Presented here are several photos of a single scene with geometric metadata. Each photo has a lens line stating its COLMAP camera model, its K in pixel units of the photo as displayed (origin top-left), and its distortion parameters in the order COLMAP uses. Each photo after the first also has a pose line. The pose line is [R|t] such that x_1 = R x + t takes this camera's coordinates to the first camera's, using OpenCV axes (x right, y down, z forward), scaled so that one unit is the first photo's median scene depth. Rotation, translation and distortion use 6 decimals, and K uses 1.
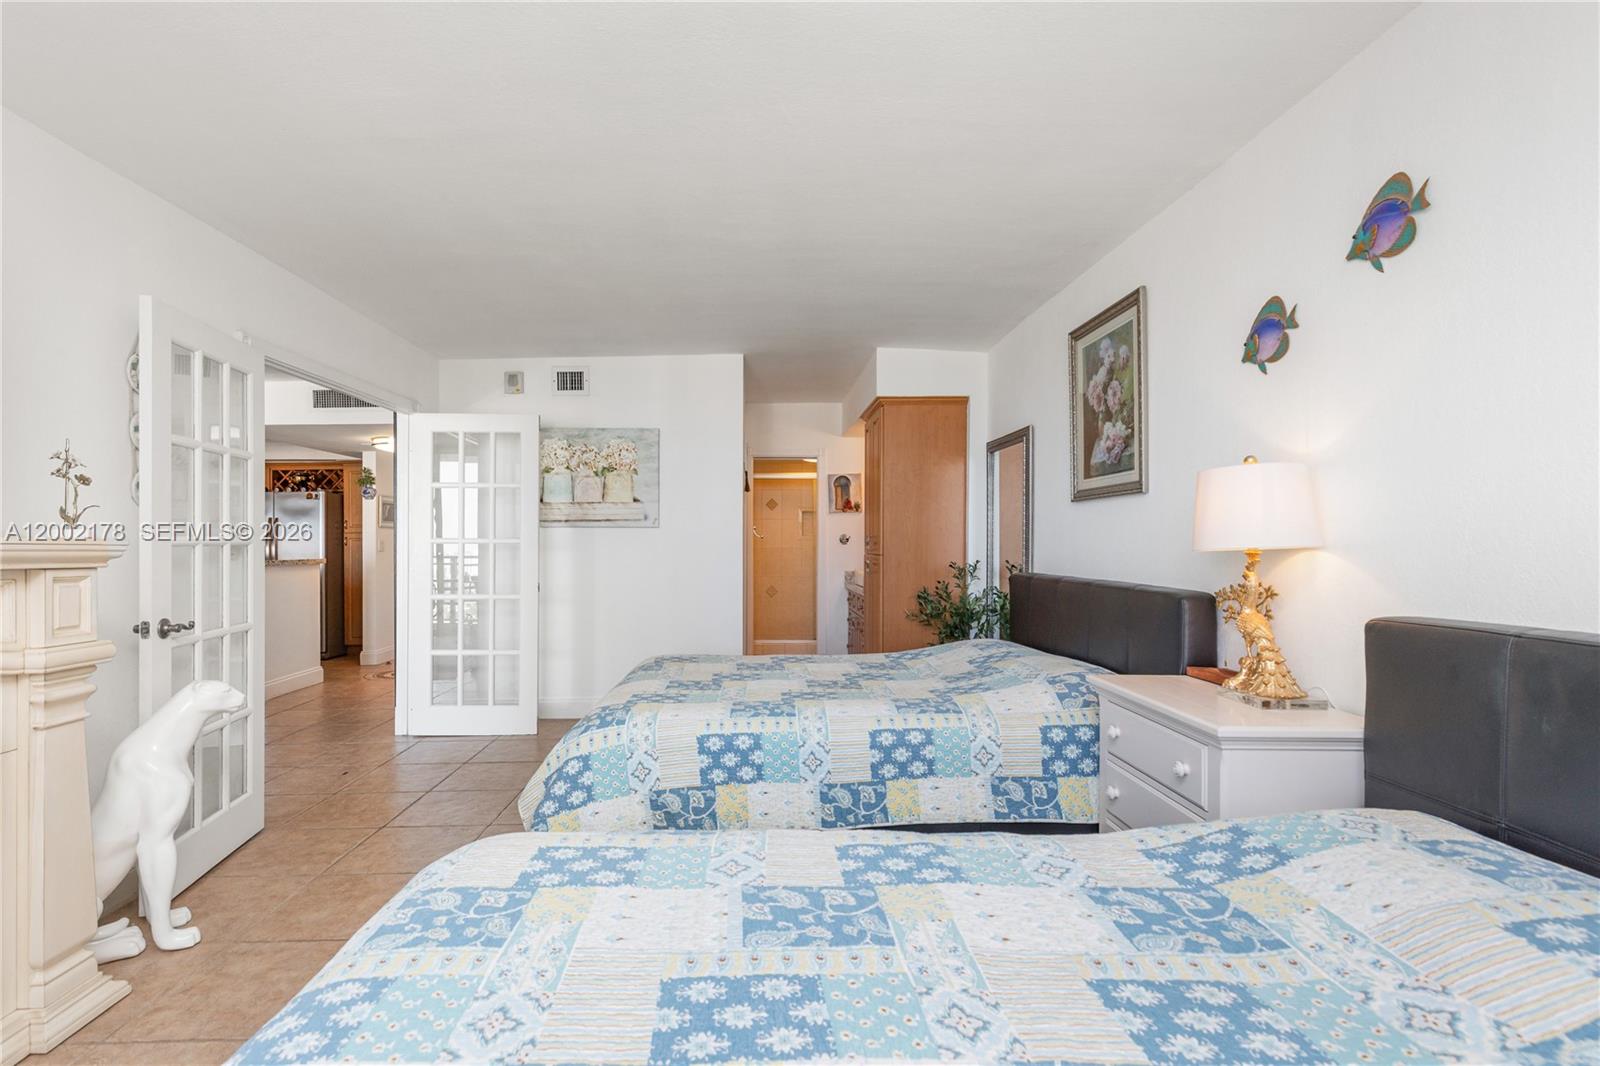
lens RADIAL K [[721.5, 0, 786.6], [0, 721.5, 522.5], [0, 0, 1]] dist [0.006231, -0.002055]
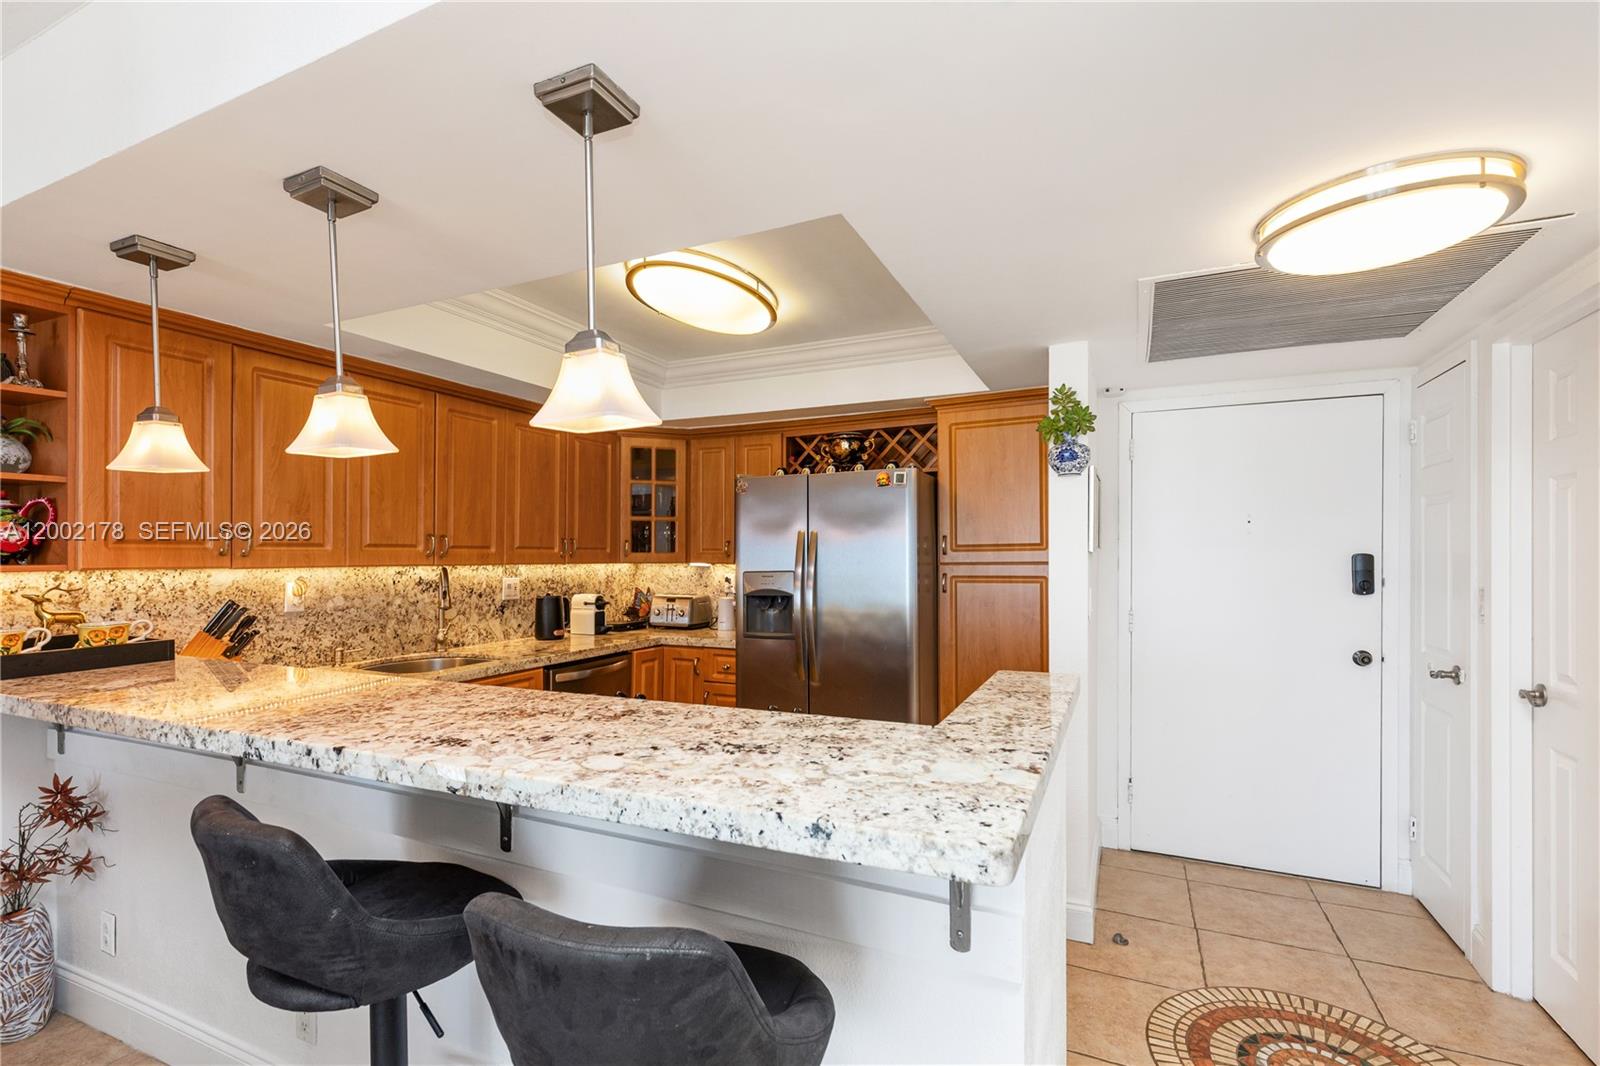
lens RADIAL K [[721.5, 0, 780.8], [0, 721.5, 552.9], [0, 0, 1]] dist [0.006231, -0.002055]
pose [[0.884700, 0.006106, -0.466122, -0.512686], [0.006582, 0.999651, 0.025587, -0.004353], [0.466115, -0.025705, 0.884351, 0.589147]]
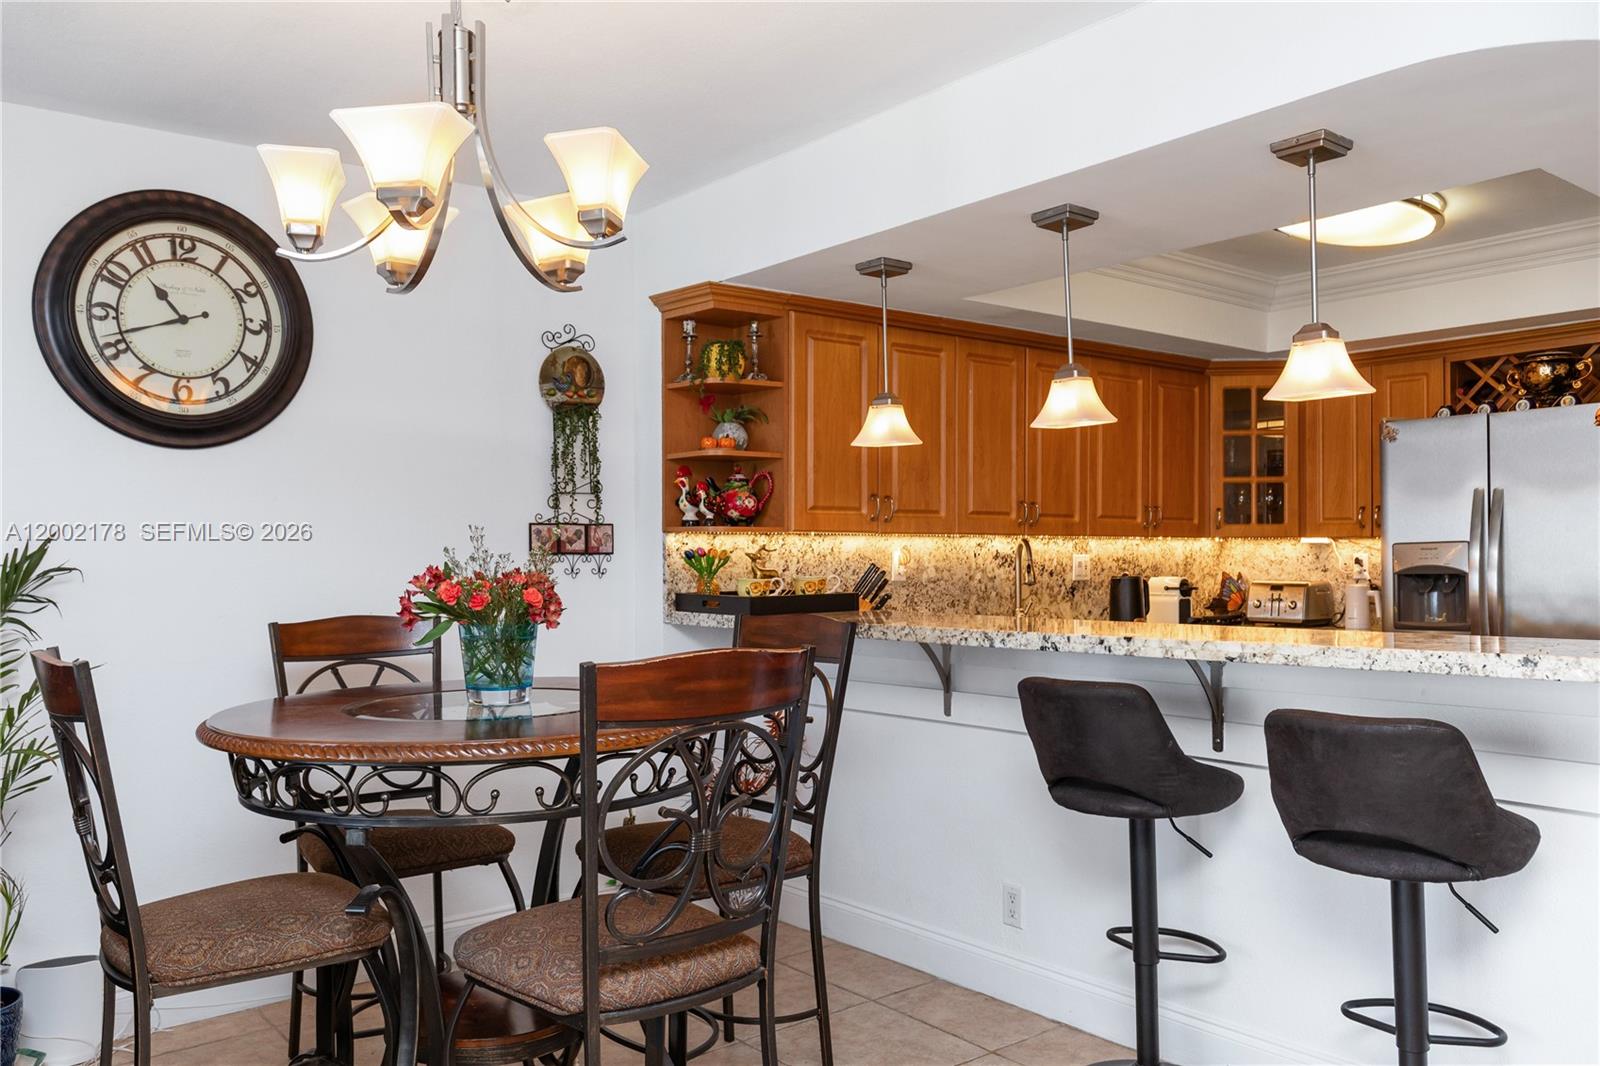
lens RADIAL K [[1248.4, 0, 787.8], [0, 1248.4, 539.5], [0, 0, 1]] dist [0.008020, -0.011464]
pose [[0.588504, -0.004461, -0.808482, -0.425058], [0.020687, 0.999740, 0.009542, 0.005455], [0.808230, -0.022341, 0.588443, 0.379272]]
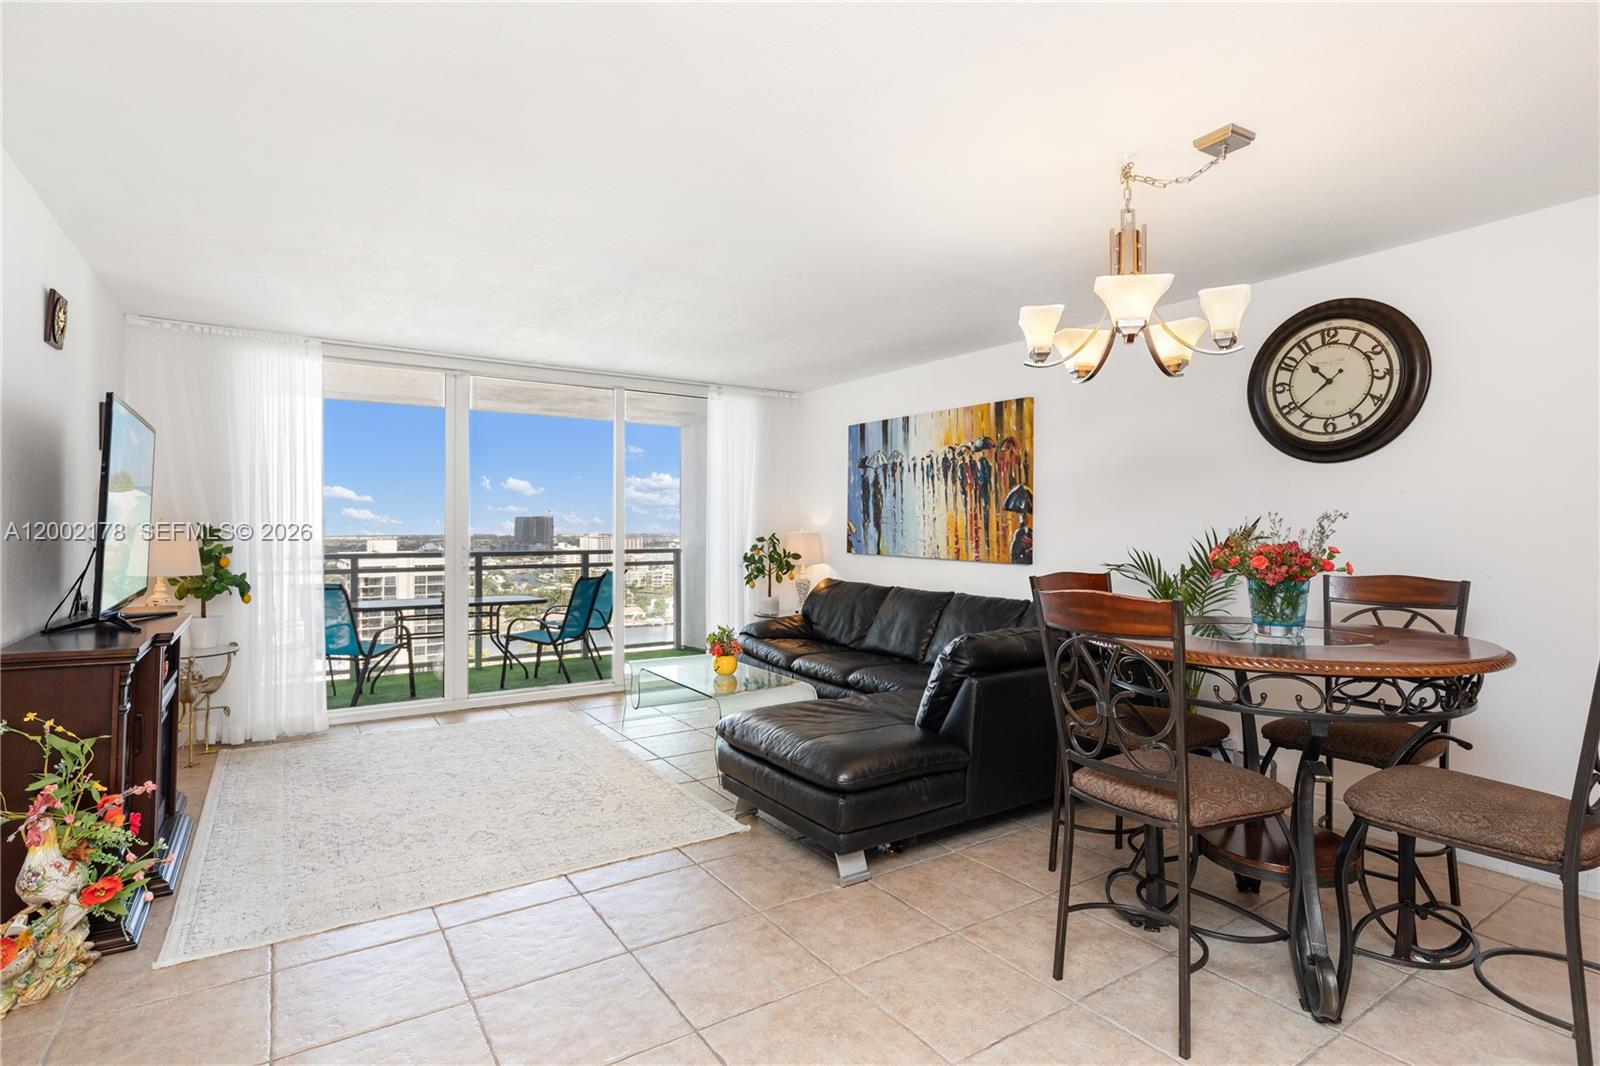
lens RADIAL K [[785.4, 0, 788.0], [0, 785.4, 526.7], [0, 0, 1]] dist [-0.002565, -0.001524]
pose [[-0.853491, 0.004429, -0.521090, -0.420050], [0.017886, 0.999624, -0.020800, 0.012659], [0.520801, -0.027073, -0.853249, 0.690166]]
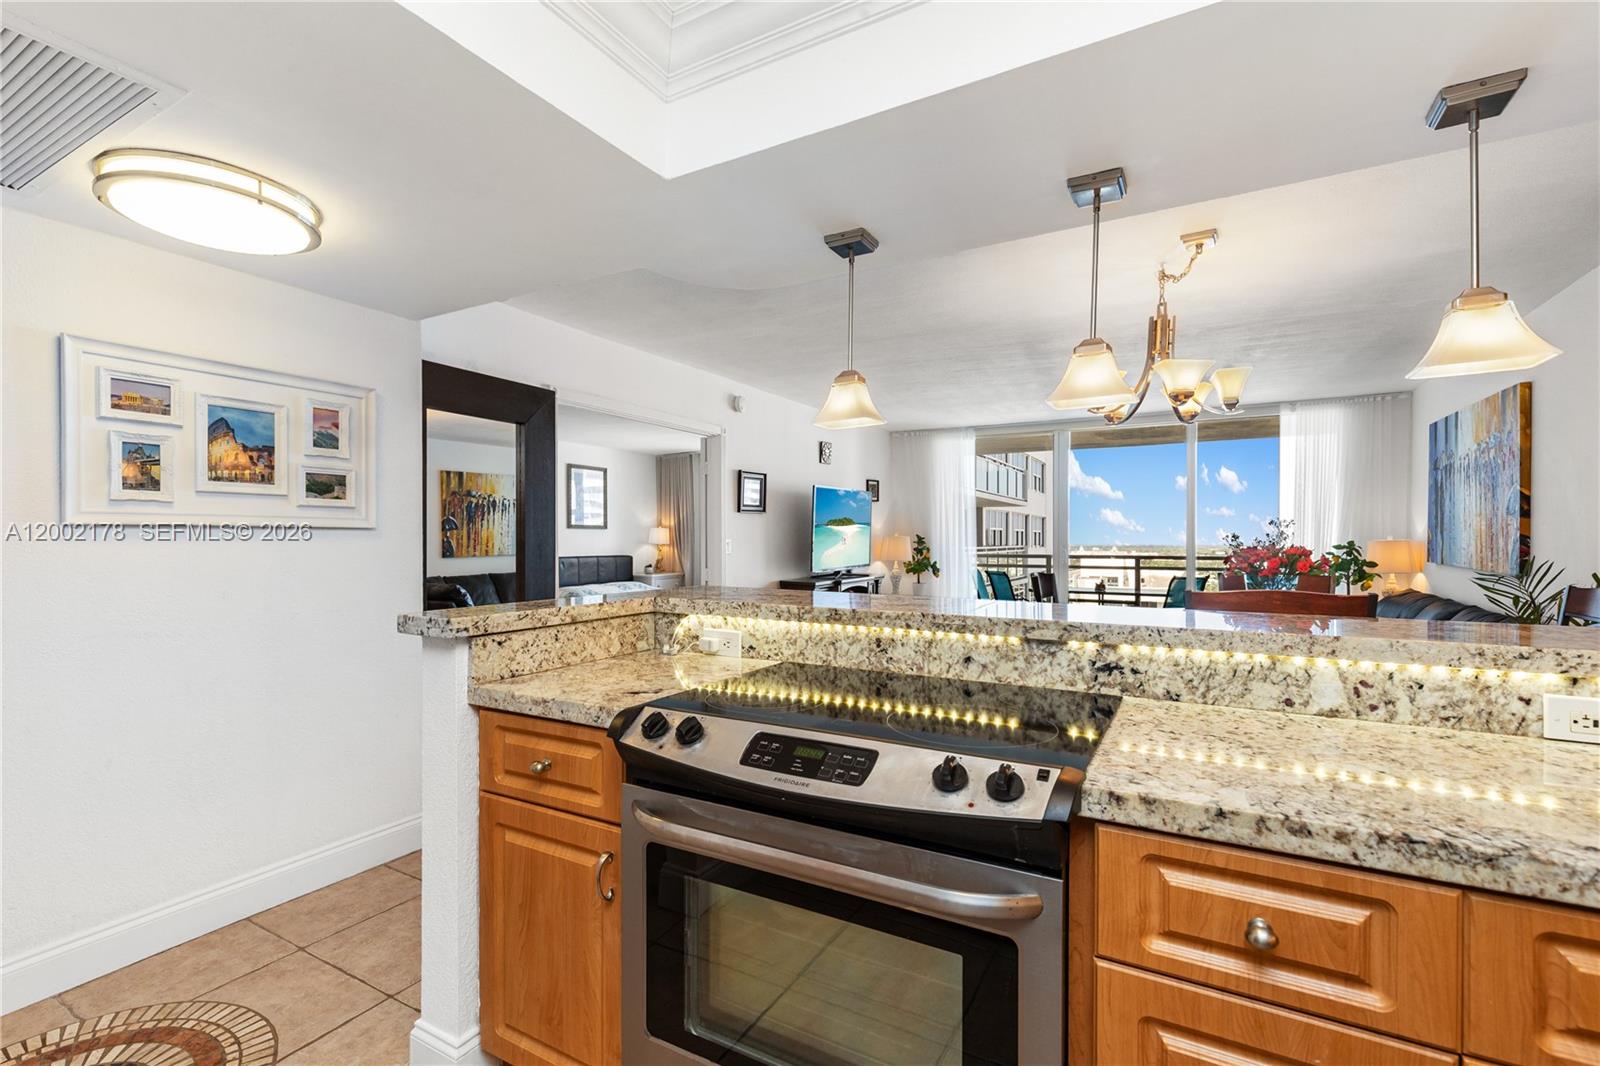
lens RADIAL K [[721.5, 0, 781.3], [0, 721.5, 550.8], [0, 0, 1]] dist [0.006231, -0.002055]
pose [[-0.840517, -0.002295, 0.541781, -0.751075], [-0.007420, 0.999946, -0.007276, 0.023107], [-0.541735, -0.010136, -0.840488, 0.953411]]
